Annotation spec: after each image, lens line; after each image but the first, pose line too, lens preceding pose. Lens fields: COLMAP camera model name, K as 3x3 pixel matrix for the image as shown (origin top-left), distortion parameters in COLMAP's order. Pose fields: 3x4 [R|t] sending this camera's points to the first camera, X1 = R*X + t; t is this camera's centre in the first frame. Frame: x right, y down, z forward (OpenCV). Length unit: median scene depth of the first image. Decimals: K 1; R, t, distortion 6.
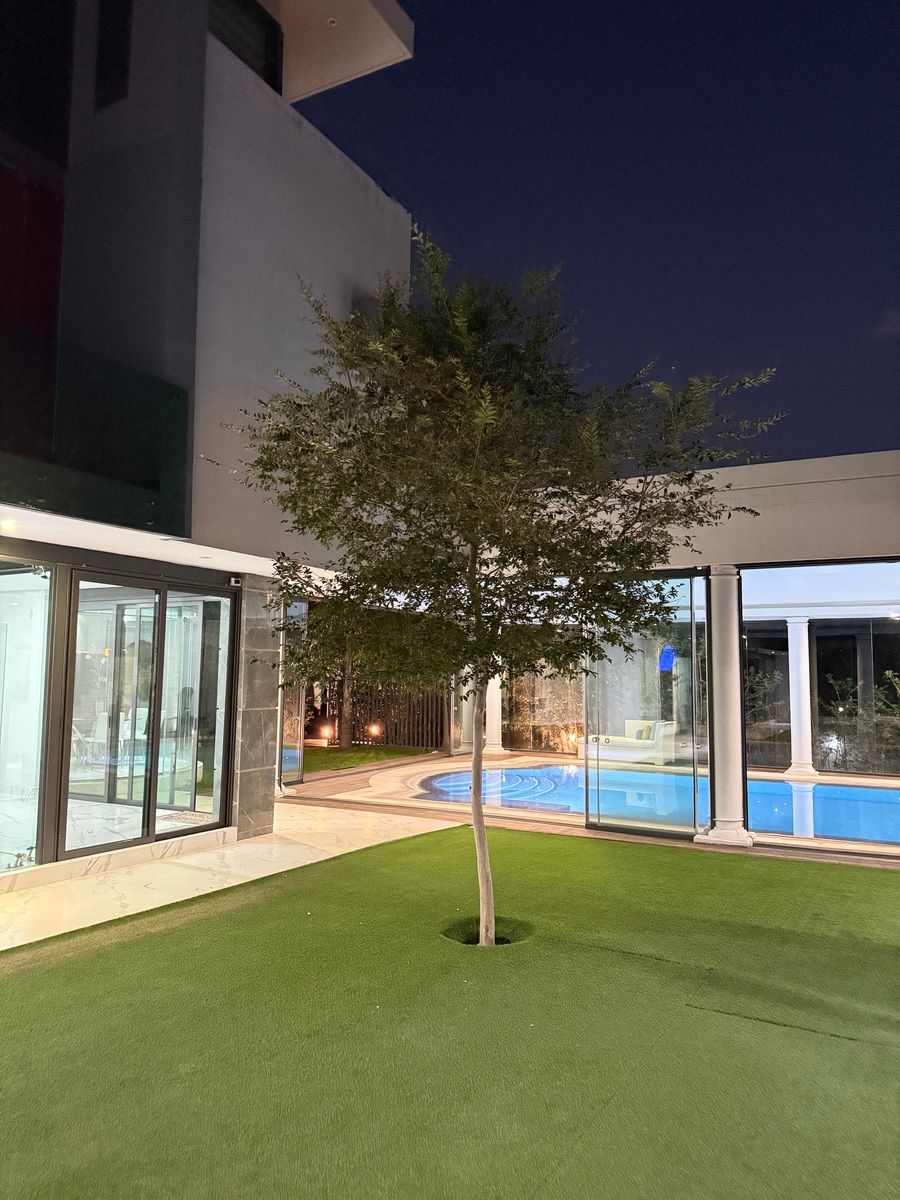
lens RADIAL K [[841.1, 0, 450.0], [0, 841.1, 600.0], [0, 0, 1]] dist [0.101905, -0.147172]
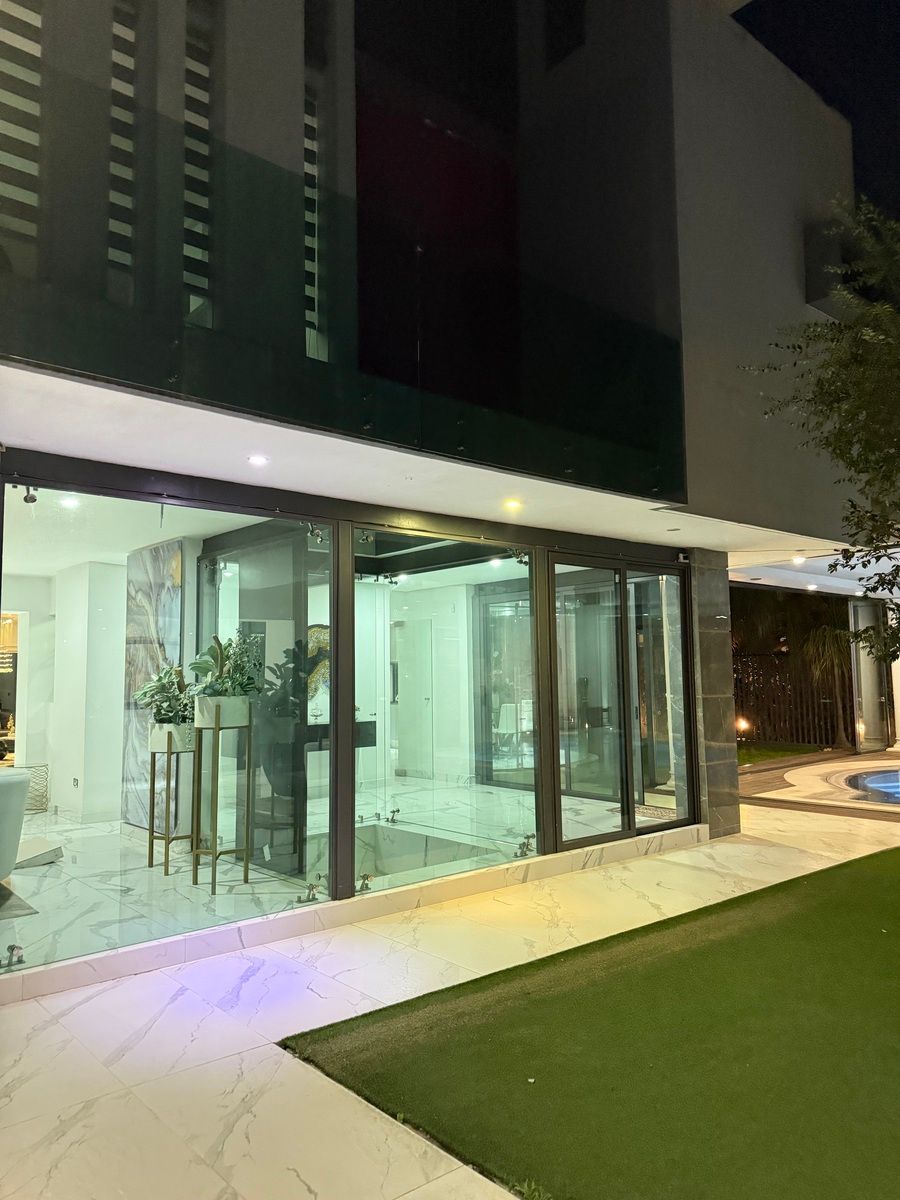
lens RADIAL K [[841.1, 0, 450.0], [0, 841.1, 600.0], [0, 0, 1]] dist [0.101905, -0.147172]
pose [[0.939794, -0.056567, -0.337027, -0.159892], [0.057652, 0.998314, -0.006795, 0.013650], [0.336843, -0.013045, 0.941471, 0.039988]]
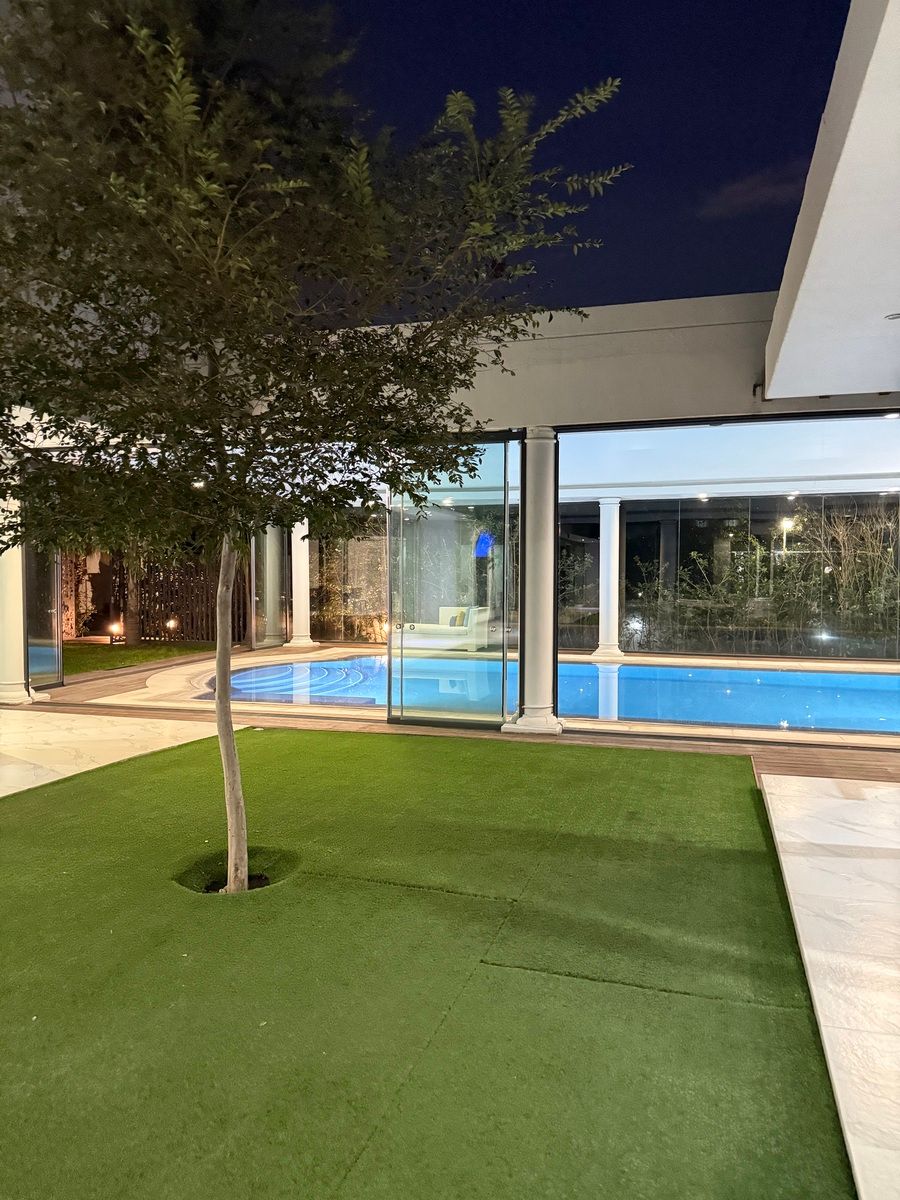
lens RADIAL K [[841.1, 0, 450.0], [0, 841.1, 600.0], [0, 0, 1]] dist [0.101905, -0.147172]
pose [[0.978375, -0.017575, 0.206092, 0.045109], [-0.008591, 0.992070, 0.125389, 0.027950], [-0.206661, -0.124448, 0.970466, 0.140975]]
